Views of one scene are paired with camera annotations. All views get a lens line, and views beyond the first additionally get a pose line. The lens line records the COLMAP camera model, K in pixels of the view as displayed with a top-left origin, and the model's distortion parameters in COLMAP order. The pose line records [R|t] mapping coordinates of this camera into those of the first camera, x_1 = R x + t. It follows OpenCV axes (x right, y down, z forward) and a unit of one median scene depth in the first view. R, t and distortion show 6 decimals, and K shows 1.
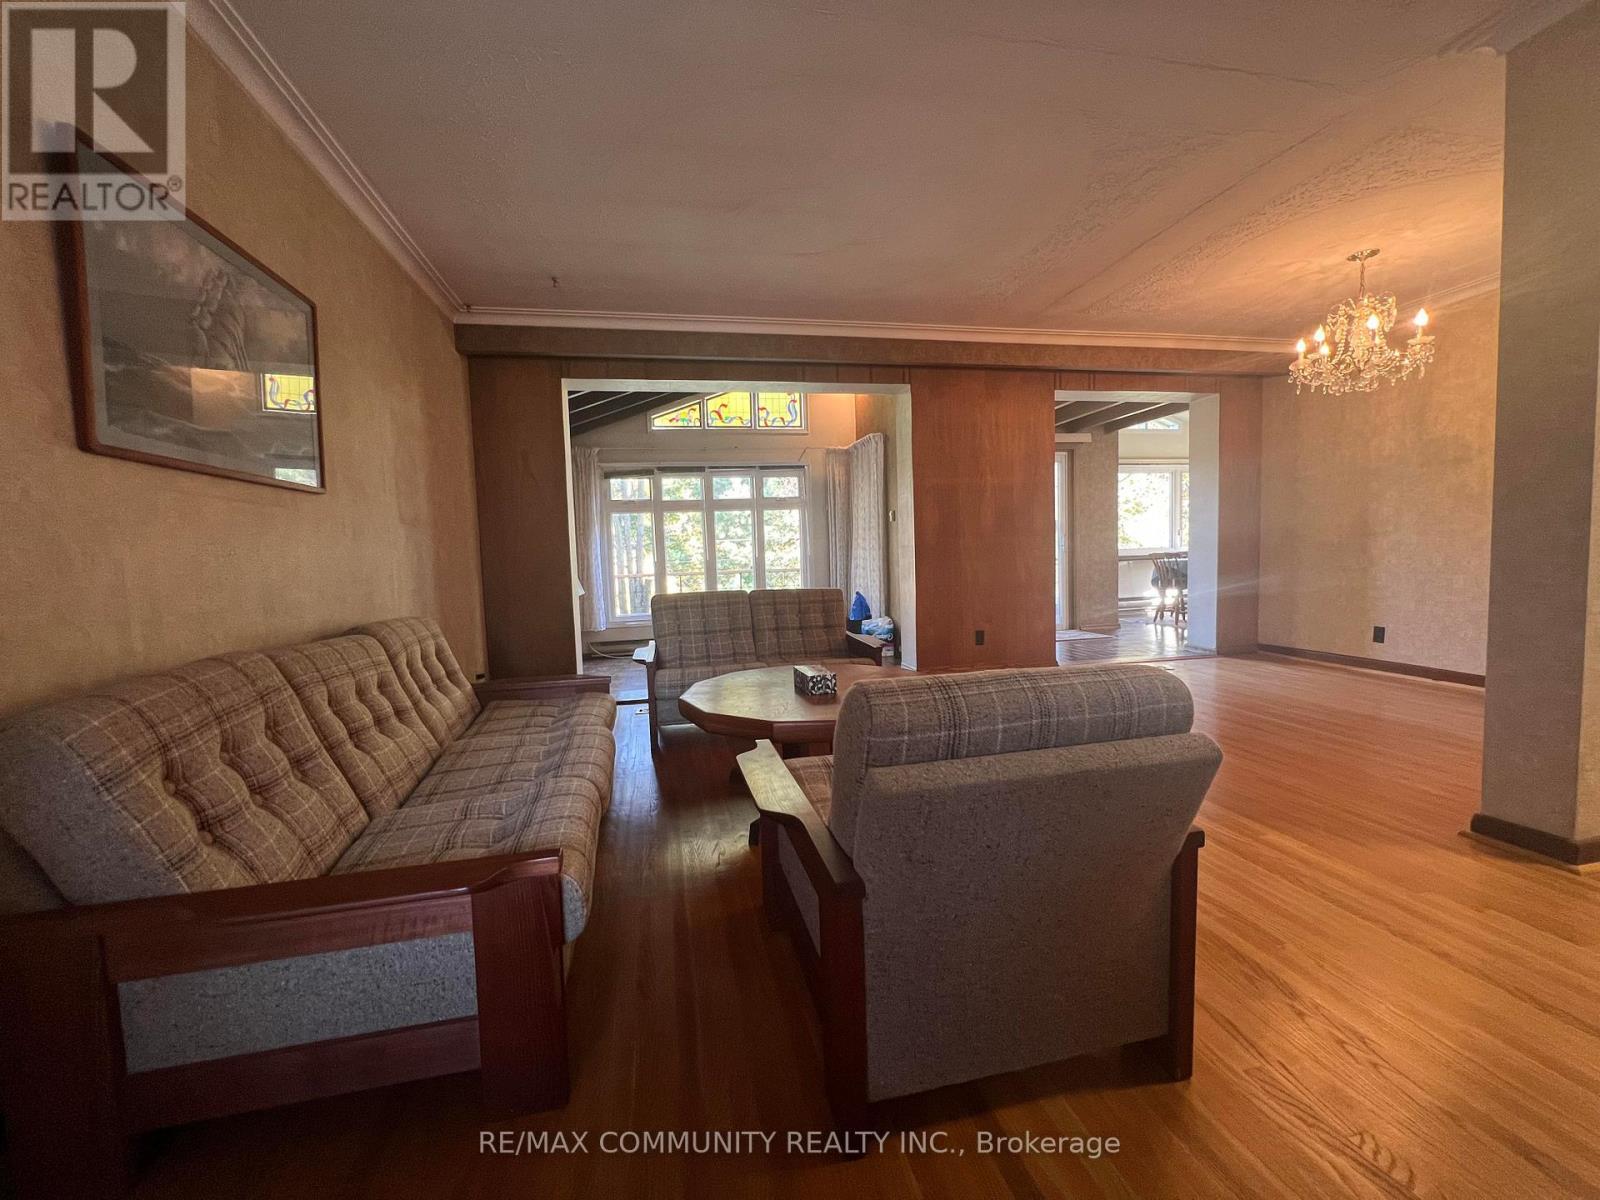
lens RADIAL K [[641.3, 0, 796.1], [0, 641.3, 597.2], [0, 0, 1]] dist [0.001189, -0.000564]
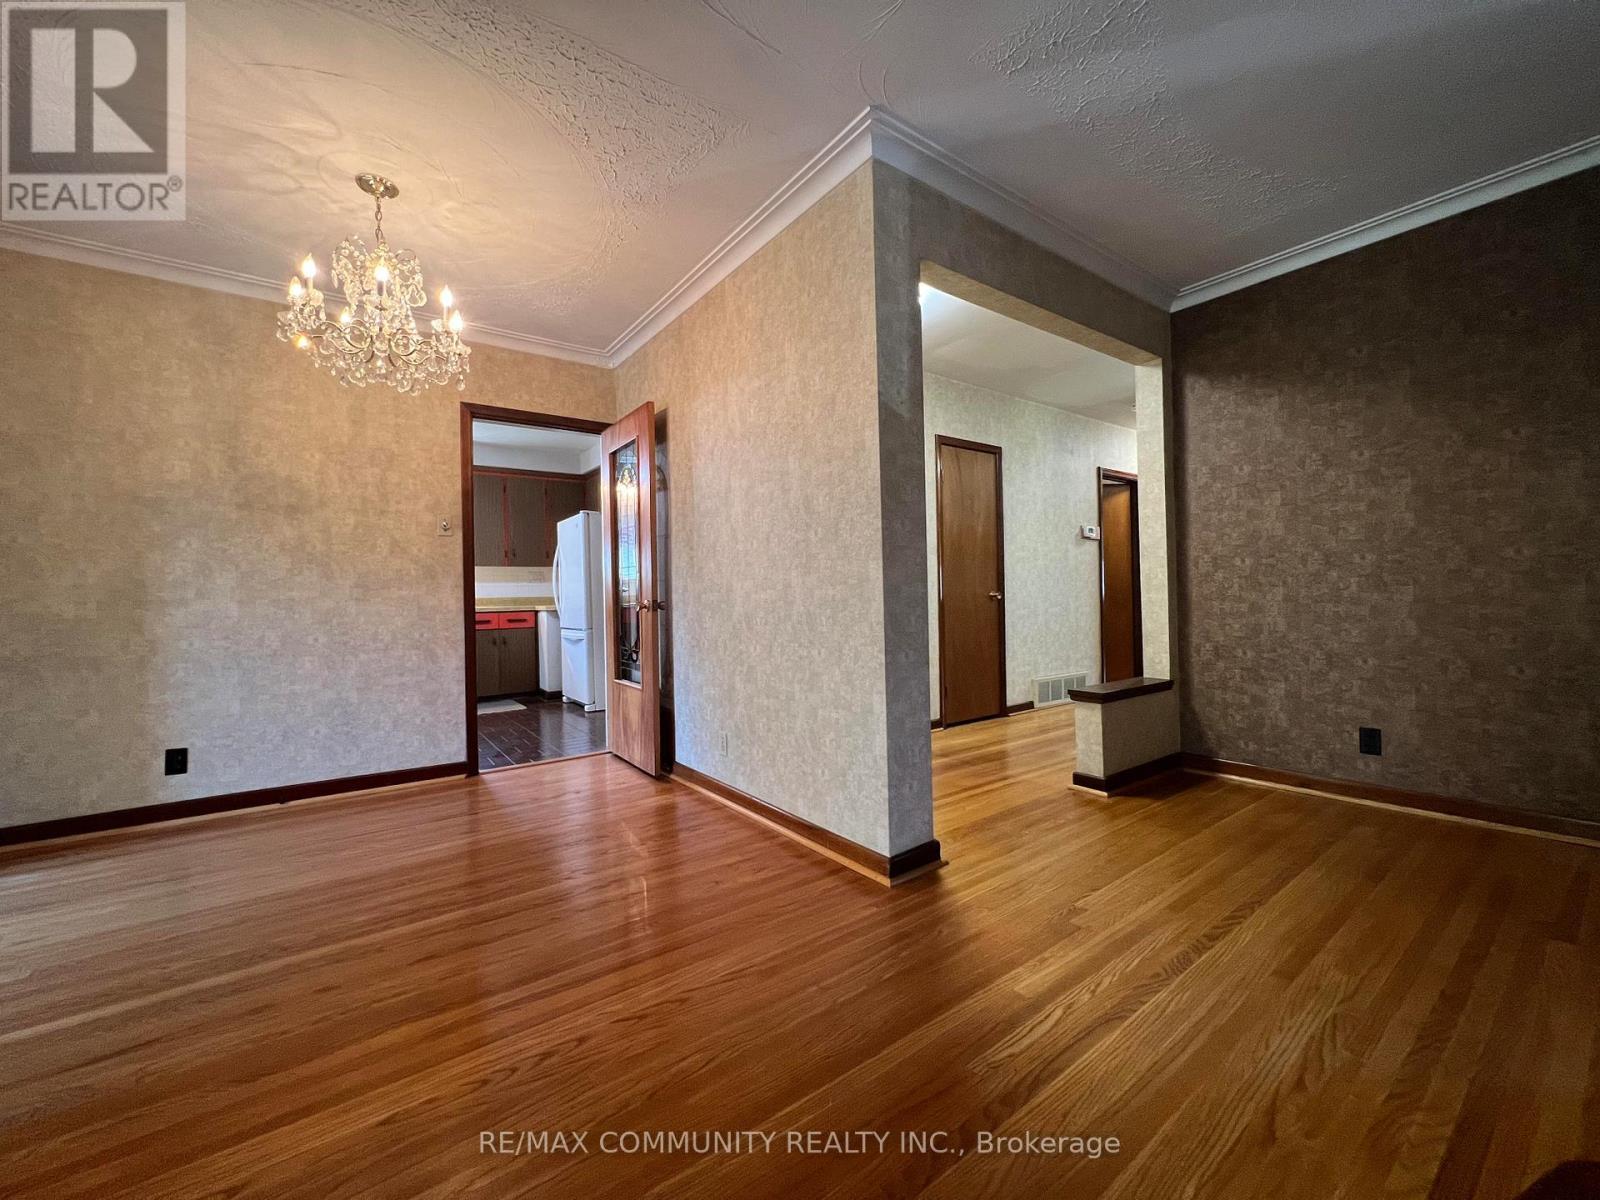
lens RADIAL K [[641.3, 0, 793.0], [0, 641.3, 596.3], [0, 0, 1]] dist [0.001189, -0.000564]
pose [[-0.411712, 0.043391, 0.910280, 0.117247], [0.097178, 0.995261, -0.003489, -0.063399], [-0.906118, 0.087022, -0.413978, 1.047927]]
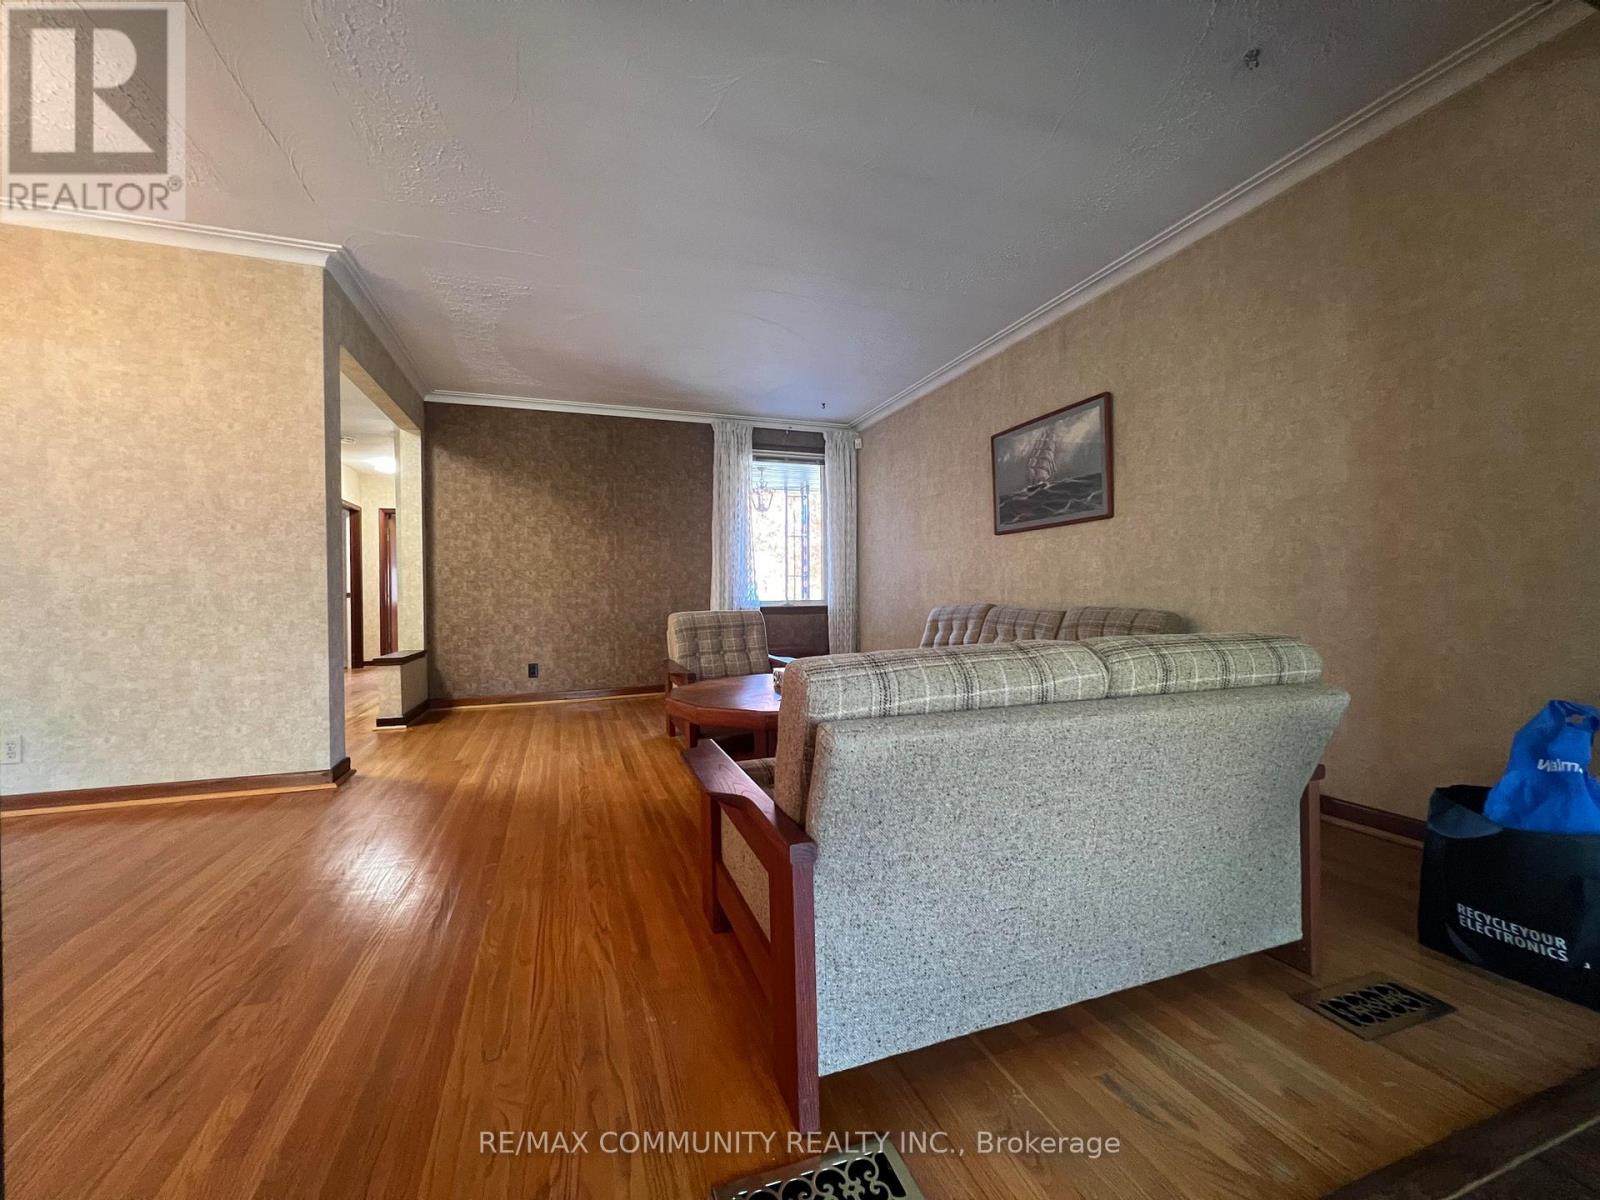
lens RADIAL K [[641.3, 0, 795.5], [0, 641.3, 595.0], [0, 0, 1]] dist [0.001189, -0.000564]
pose [[-0.990281, 0.044078, -0.131913, 0.139963], [0.035077, 0.996944, 0.069801, -0.080222], [0.134587, 0.064496, -0.988801, 1.749366]]
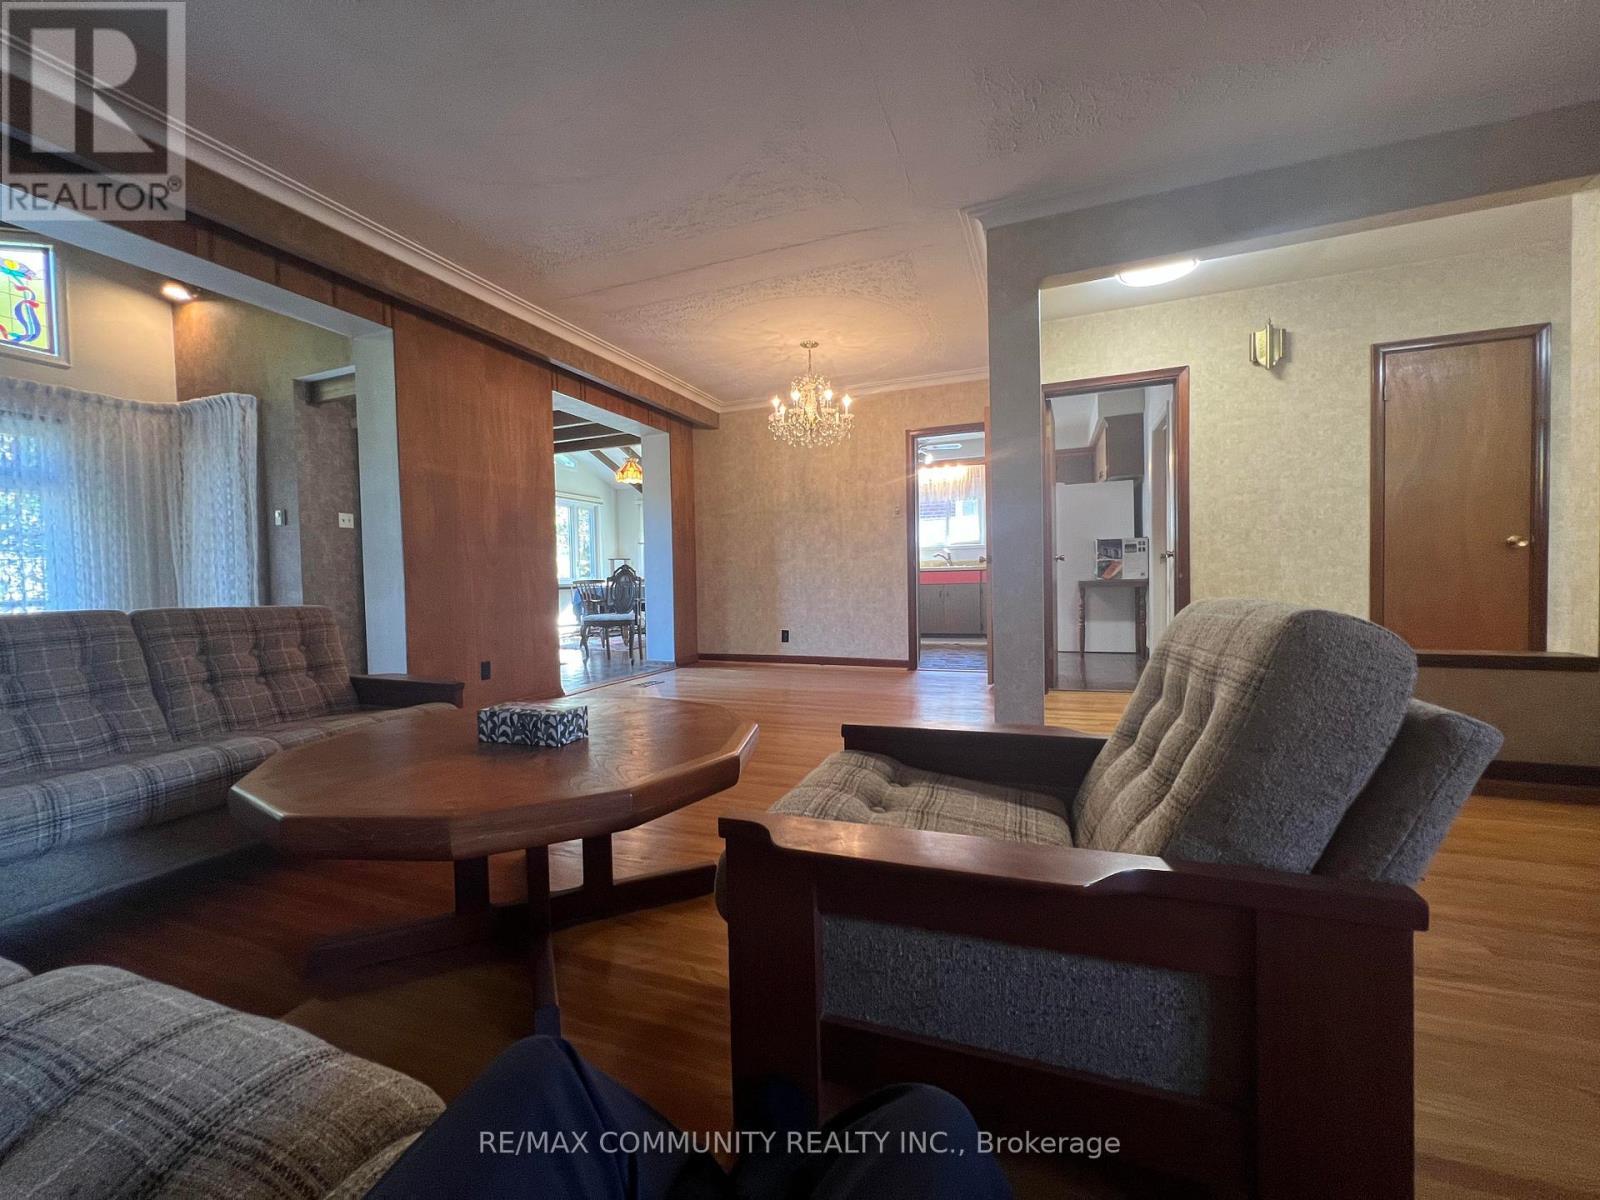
lens RADIAL K [[641.3, 0, 792.0], [0, 641.3, 596.2], [0, 0, 1]] dist [0.001189, -0.000564]
pose [[0.552556, -0.002558, 0.833472, -0.278233], [0.060703, 0.997463, -0.037182, 0.038349], [-0.831262, 0.071139, 0.551310, 0.381819]]
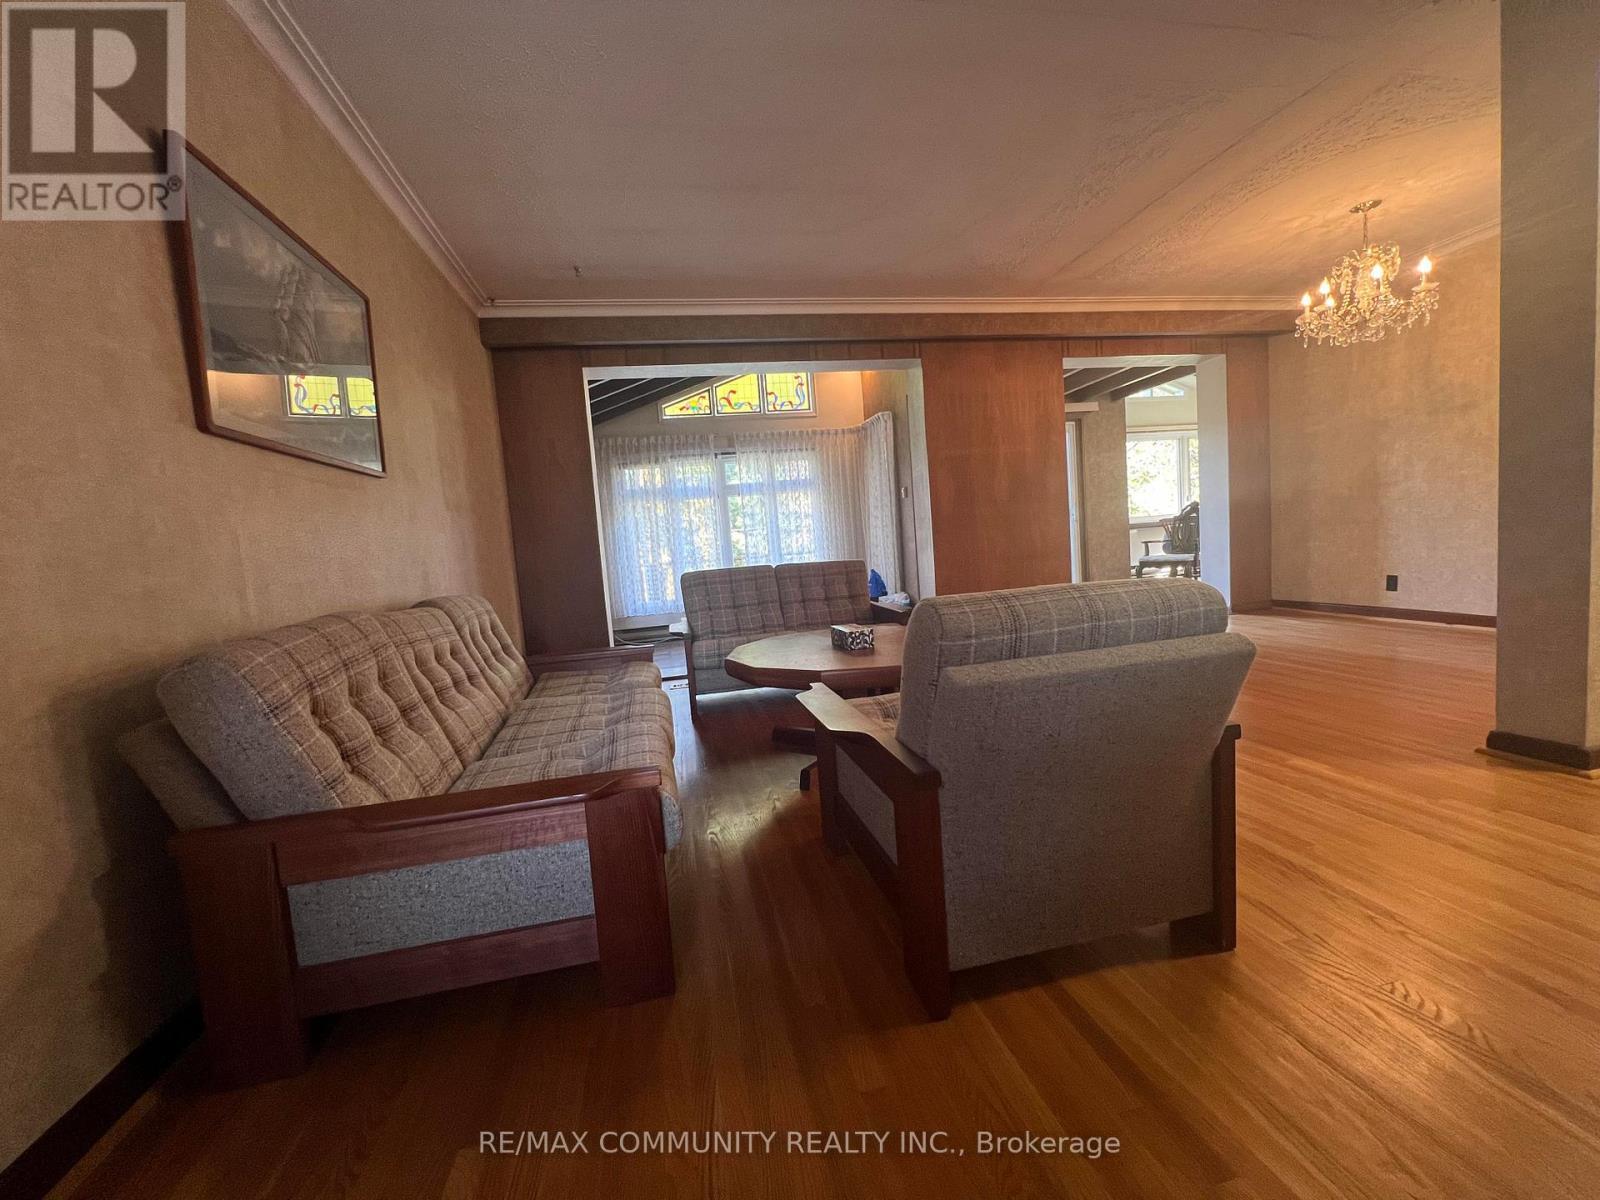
lens RADIAL K [[641.3, 0, 795.9], [0, 641.3, 597.3], [0, 0, 1]] dist [0.001189, -0.000564]
pose [[0.999003, -0.043444, -0.010297, -0.041044], [0.043593, 0.998940, 0.014751, 0.036642], [0.009645, -0.015185, 0.999838, -0.041583]]
